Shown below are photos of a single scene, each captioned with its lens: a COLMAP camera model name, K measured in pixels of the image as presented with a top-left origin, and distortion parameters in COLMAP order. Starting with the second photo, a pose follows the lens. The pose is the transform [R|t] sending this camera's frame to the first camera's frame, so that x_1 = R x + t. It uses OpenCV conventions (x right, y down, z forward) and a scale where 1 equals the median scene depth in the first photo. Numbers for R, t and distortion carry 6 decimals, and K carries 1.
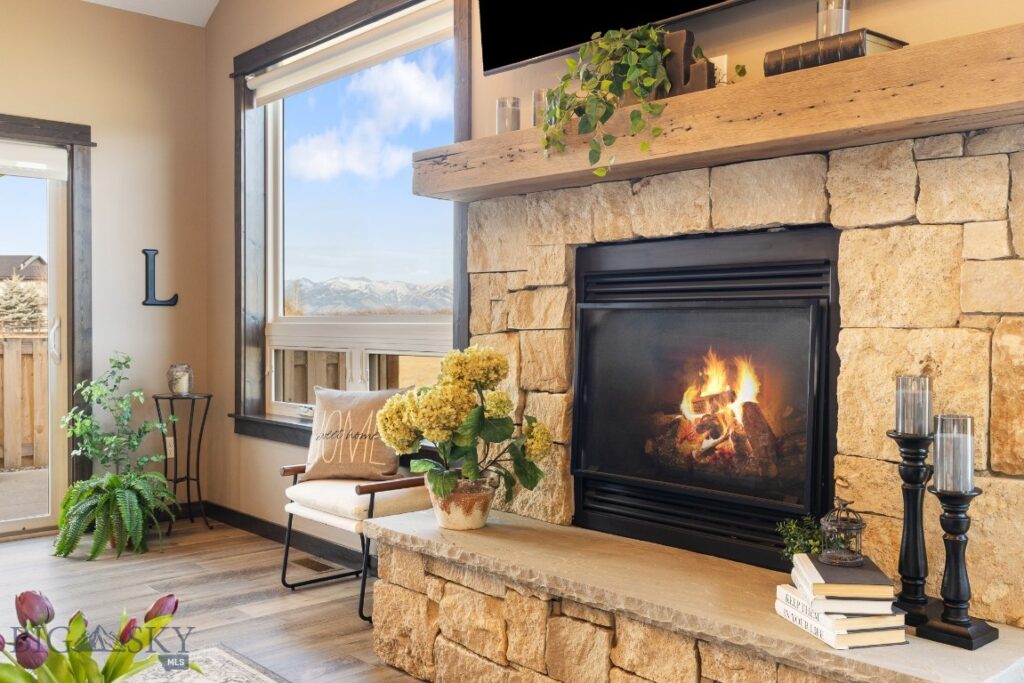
lens RADIAL K [[955.5, 0, 509.6], [0, 955.5, 339.7], [0, 0, 1]] dist [0.000095, 0.000000]
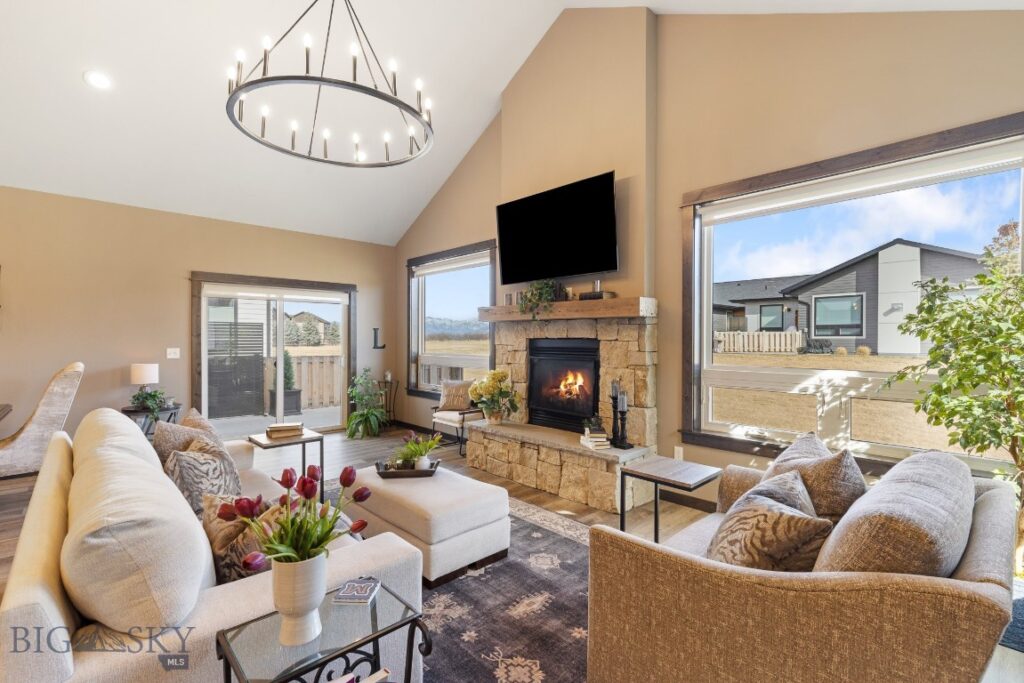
lens RADIAL K [[461.1, 0, 513.2], [0, 461.1, 341.9], [0, 0, 1]] dist [0.009349, -0.001494]
pose [[0.999602, 0.001173, 0.028172, -0.030243], [-0.000856, 0.999936, -0.011272, -0.069552], [-0.028184, 0.011244, 0.999540, -0.597792]]
